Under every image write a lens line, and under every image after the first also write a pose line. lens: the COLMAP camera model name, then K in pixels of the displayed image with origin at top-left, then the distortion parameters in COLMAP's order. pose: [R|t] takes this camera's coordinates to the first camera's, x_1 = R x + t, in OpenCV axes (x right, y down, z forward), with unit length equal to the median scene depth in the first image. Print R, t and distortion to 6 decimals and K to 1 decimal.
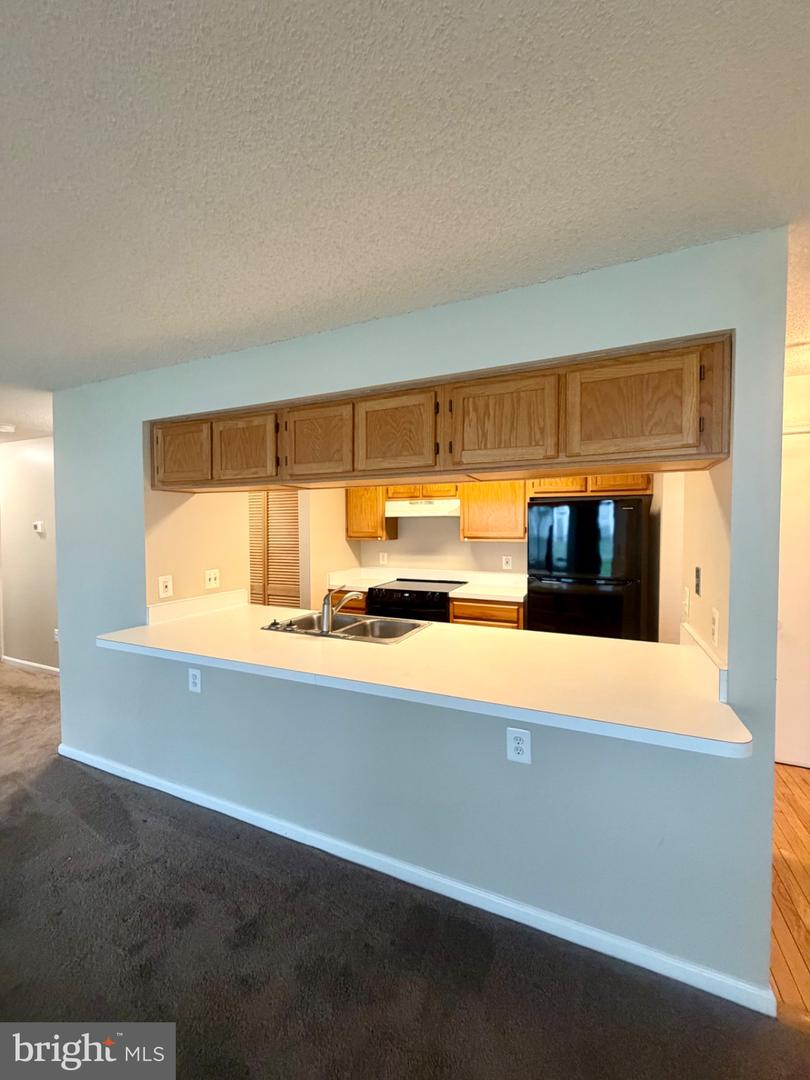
lens RADIAL K [[432.4, 0, 405.0], [0, 432.4, 540.6], [0, 0, 1]] dist [0.033646, -0.000238]
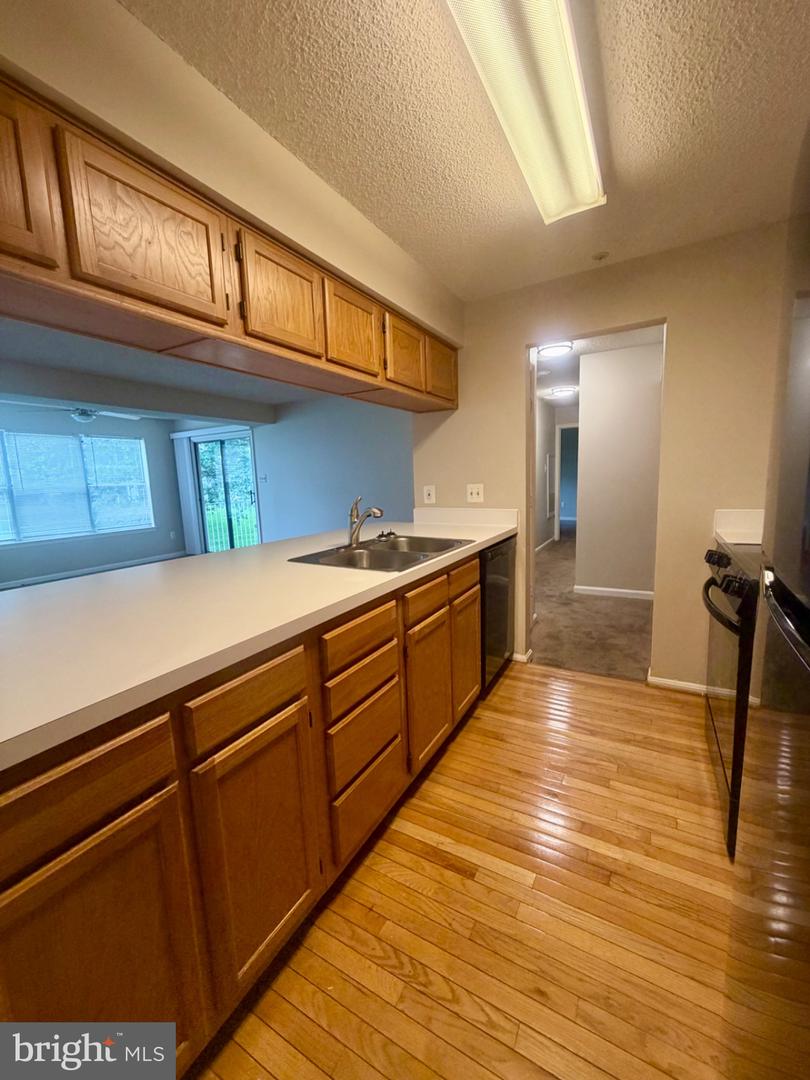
lens RADIAL K [[432.4, 0, 406.2], [0, 432.4, 538.7], [0, 0, 1]] dist [0.033646, -0.000238]
pose [[-0.096466, 0.156595, -0.982941, 0.618708], [0.006964, 0.987628, 0.156659, 0.038704], [0.995312, 0.008267, -0.096363, 1.041276]]
